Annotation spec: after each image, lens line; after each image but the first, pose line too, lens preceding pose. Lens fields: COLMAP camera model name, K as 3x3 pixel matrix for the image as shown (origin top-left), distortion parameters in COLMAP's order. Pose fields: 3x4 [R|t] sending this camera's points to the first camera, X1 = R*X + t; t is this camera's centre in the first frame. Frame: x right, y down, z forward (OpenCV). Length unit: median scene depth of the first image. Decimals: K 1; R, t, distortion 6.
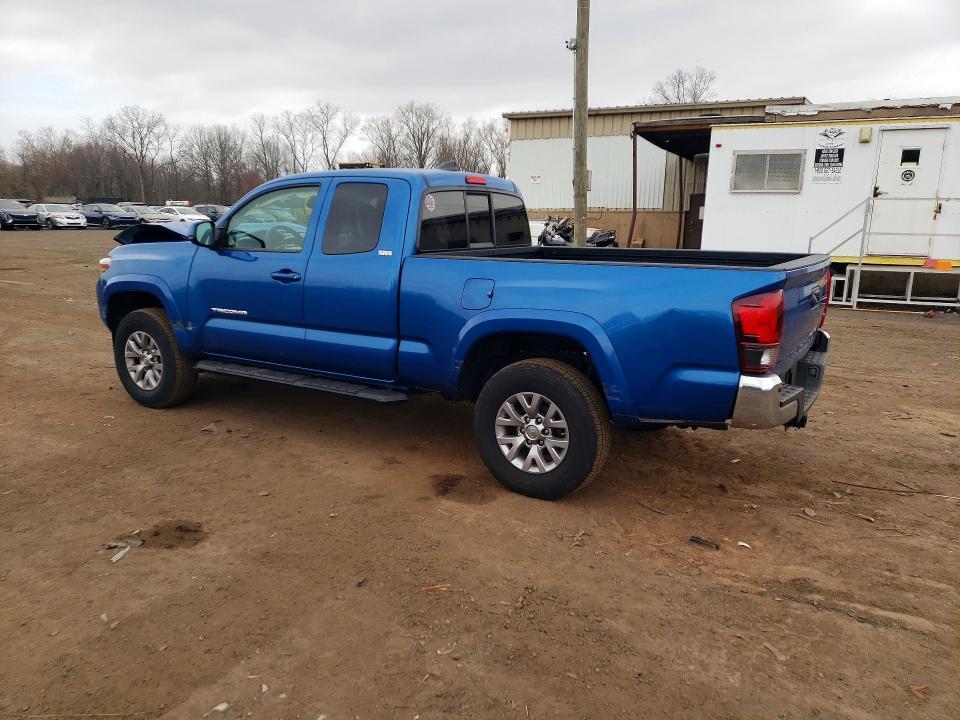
lens RADIAL K [[722.3, 0, 480.0], [0, 722.3, 360.0], [0, 0, 1]] dist [0.012739, 0.002679]
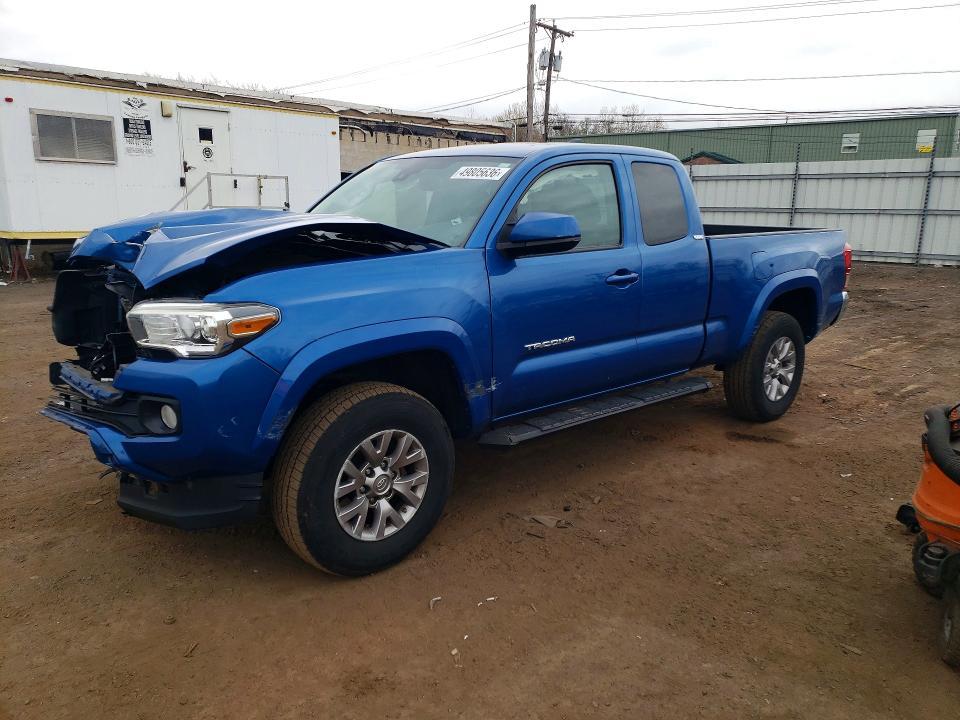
lens RADIAL K [[722.3, 0, 480.0], [0, 722.3, 360.0], [0, 0, 1]] dist [0.012739, 0.002679]
pose [[0.302966, -0.215384, 0.928344, -0.354202], [0.176895, 0.969907, 0.167297, -0.062507], [-0.936440, 0.113534, 0.331949, 0.295145]]
